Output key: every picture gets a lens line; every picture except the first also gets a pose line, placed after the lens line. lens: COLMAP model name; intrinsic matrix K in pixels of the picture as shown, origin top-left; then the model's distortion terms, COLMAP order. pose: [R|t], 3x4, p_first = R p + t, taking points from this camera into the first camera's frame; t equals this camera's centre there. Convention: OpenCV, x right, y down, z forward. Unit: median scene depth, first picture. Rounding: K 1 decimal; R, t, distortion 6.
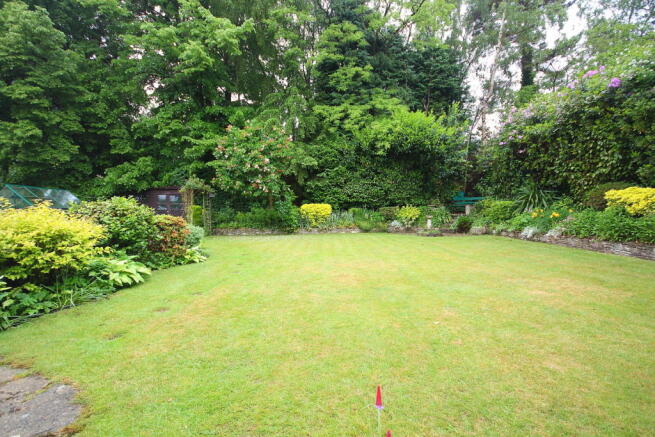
lens RADIAL K [[304.6, 0, 327.5], [0, 304.6, 218.5], [0, 0, 1]] dist [-0.000970, 0.000066]
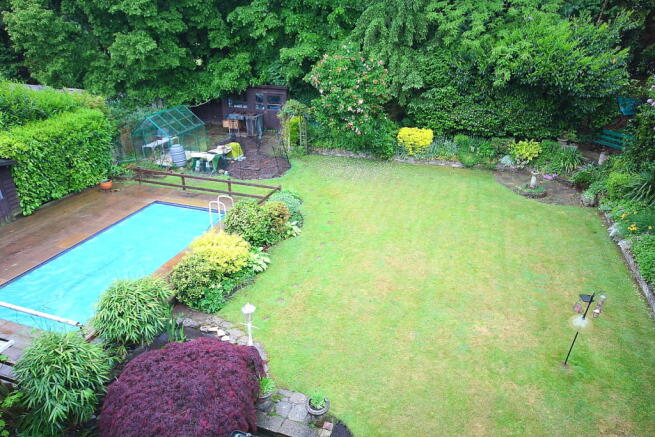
lens RADIAL K [[417.3, 0, 327.5], [0, 417.3, 218.5], [0, 0, 1]] dist [0.001855, 0.001097]
pose [[0.945582, 0.151862, -0.287772, 0.112540], [-0.023622, 0.914113, 0.404772, -0.308881], [0.324525, -0.375947, 0.867956, -0.262638]]
